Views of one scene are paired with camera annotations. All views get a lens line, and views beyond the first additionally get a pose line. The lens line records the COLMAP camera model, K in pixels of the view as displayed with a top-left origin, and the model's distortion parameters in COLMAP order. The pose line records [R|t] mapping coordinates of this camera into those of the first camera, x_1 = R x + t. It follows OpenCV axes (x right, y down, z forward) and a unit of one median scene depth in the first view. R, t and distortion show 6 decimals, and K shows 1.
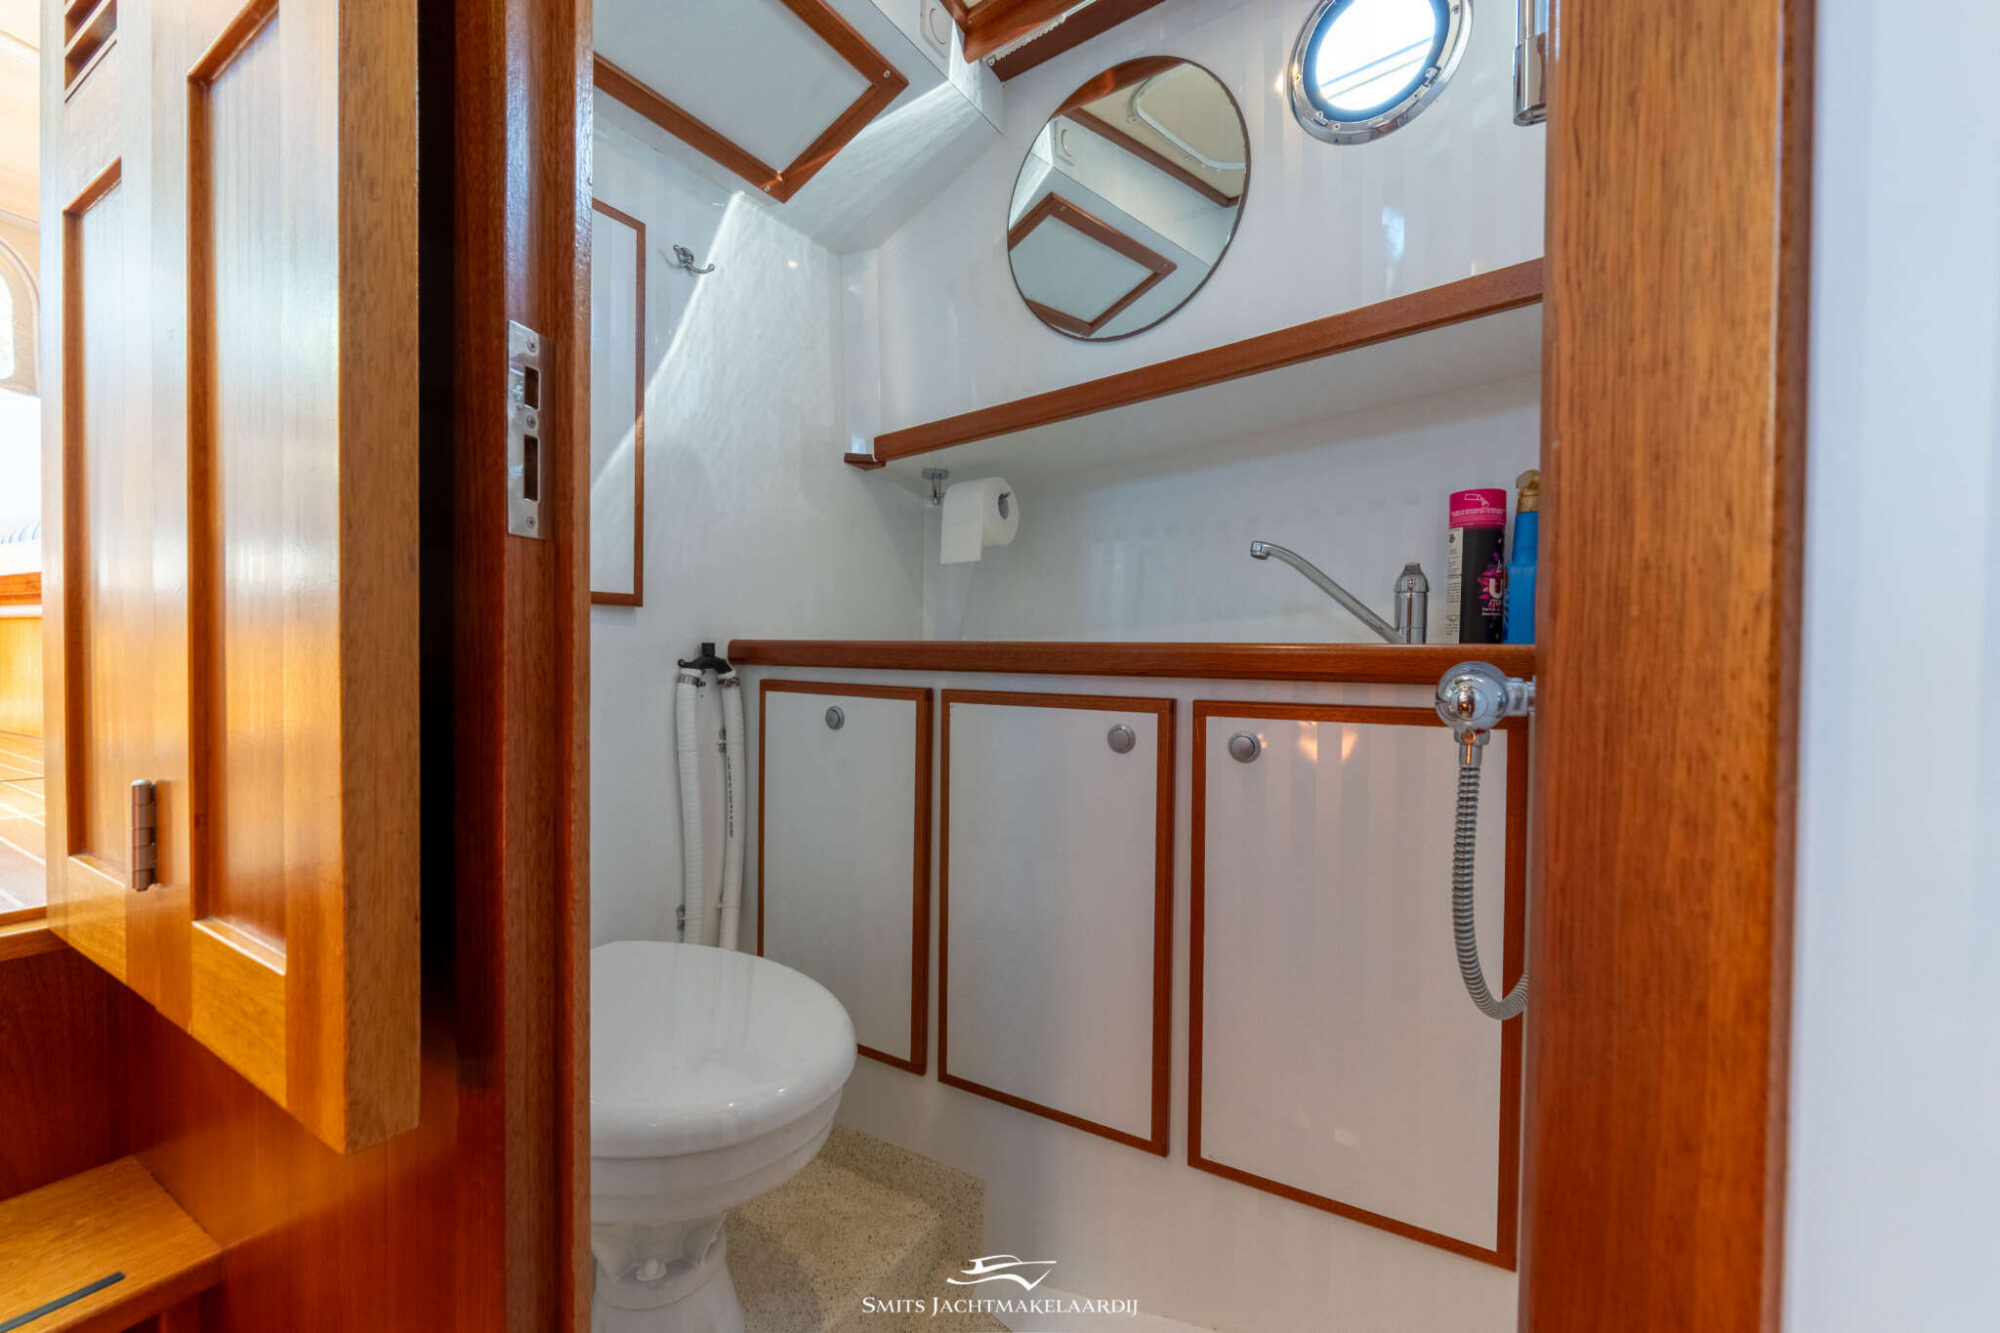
lens RADIAL K [[841.5, 0, 1000.0], [0, 841.5, 666.5], [0, 0, 1]] dist [0.000071, -0.003102]
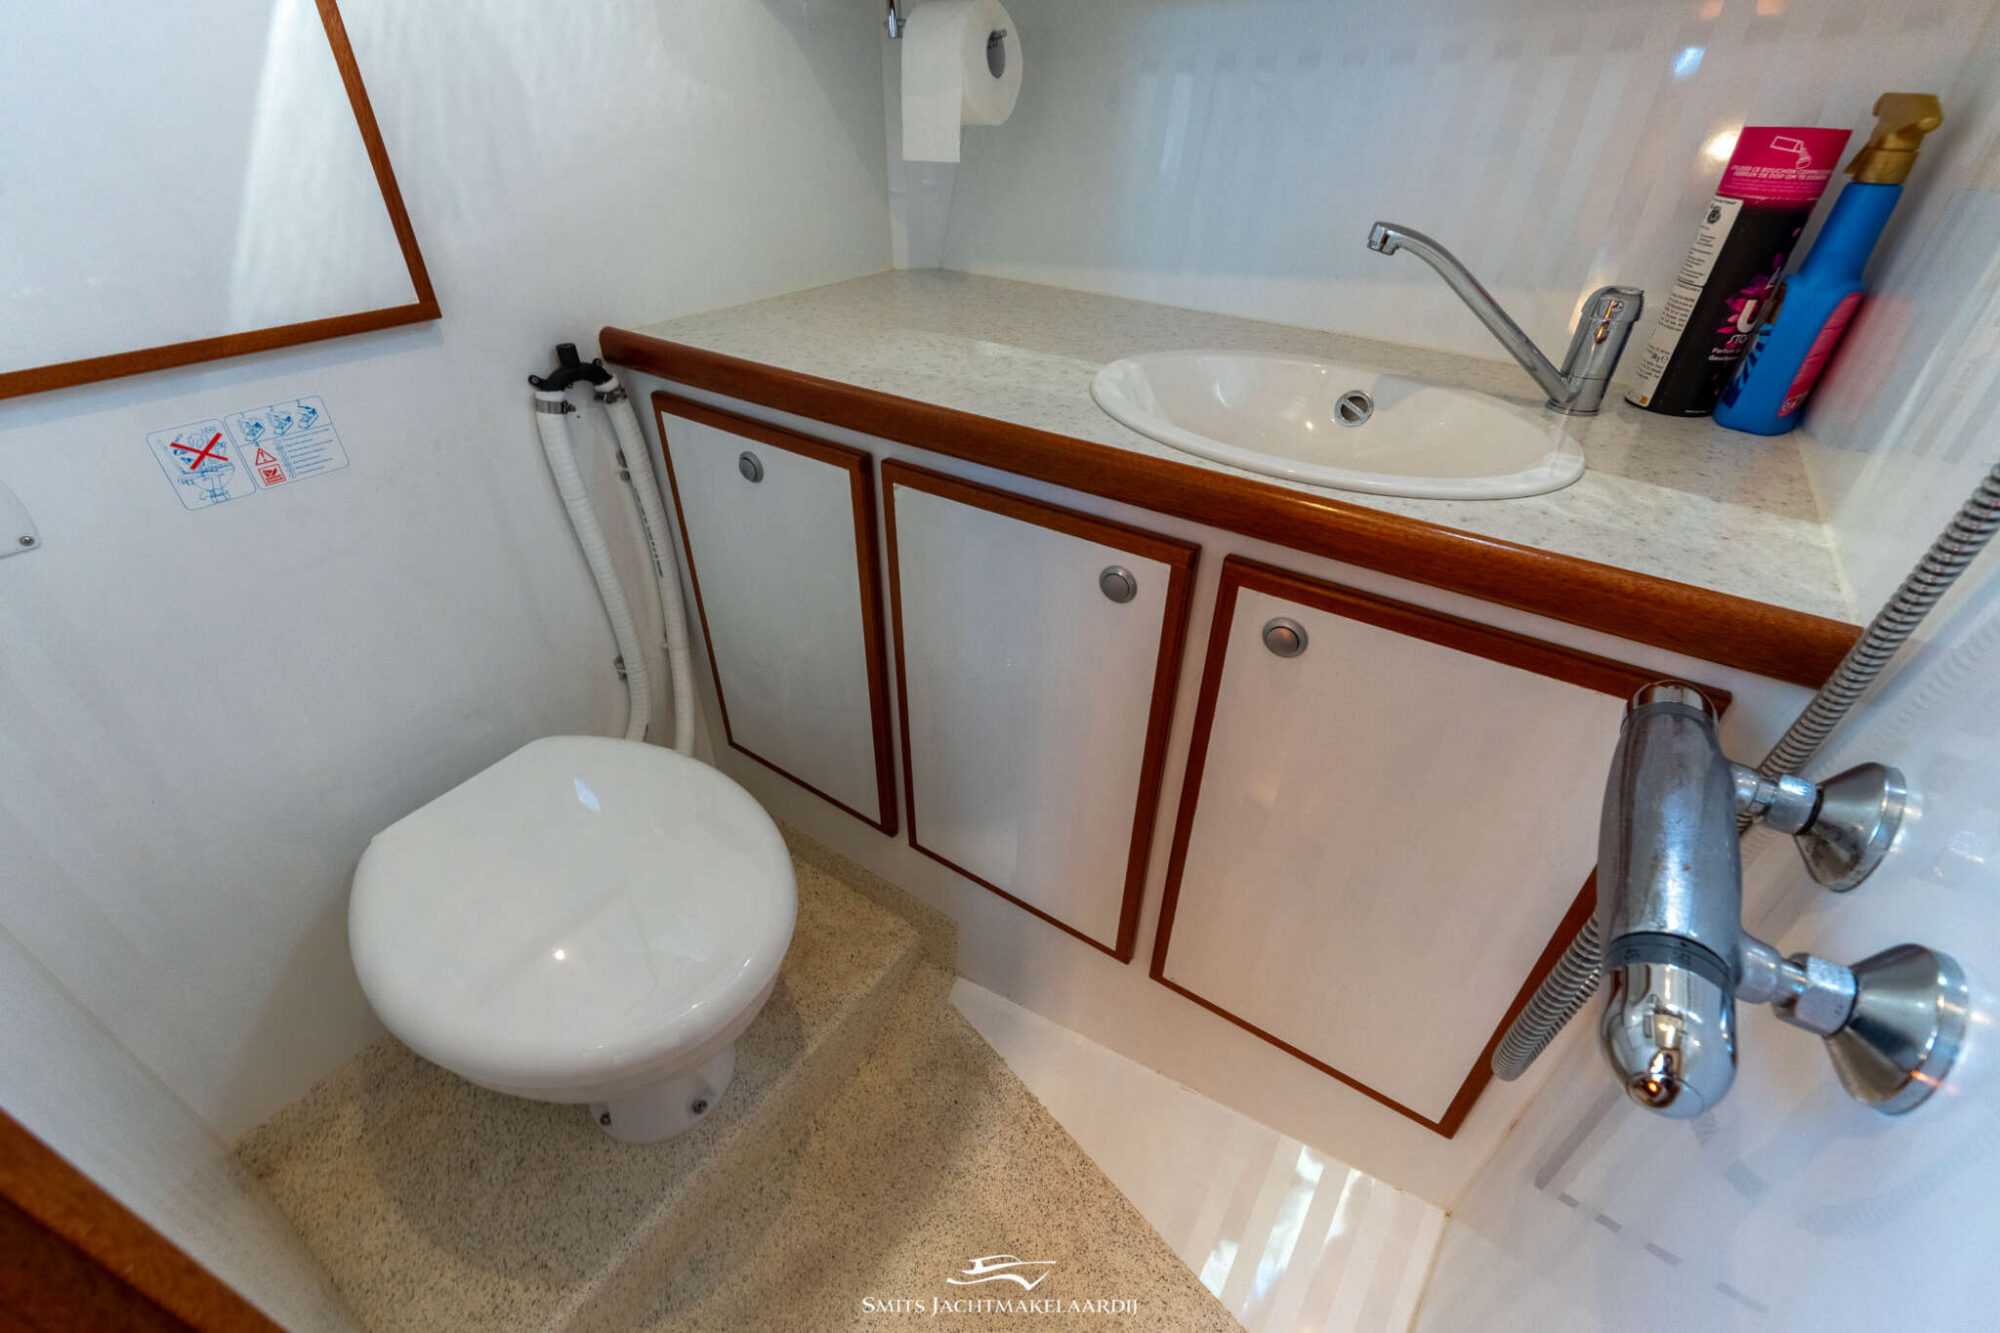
lens RADIAL K [[841.5, 0, 1000.0], [0, 841.5, 666.5], [0, 0, 1]] dist [0.000071, -0.003102]
pose [[0.998779, 0.030201, -0.039093, 0.062128], [-0.003413, 0.831646, 0.555296, -0.217832], [0.049282, -0.554485, 0.830733, 0.303129]]
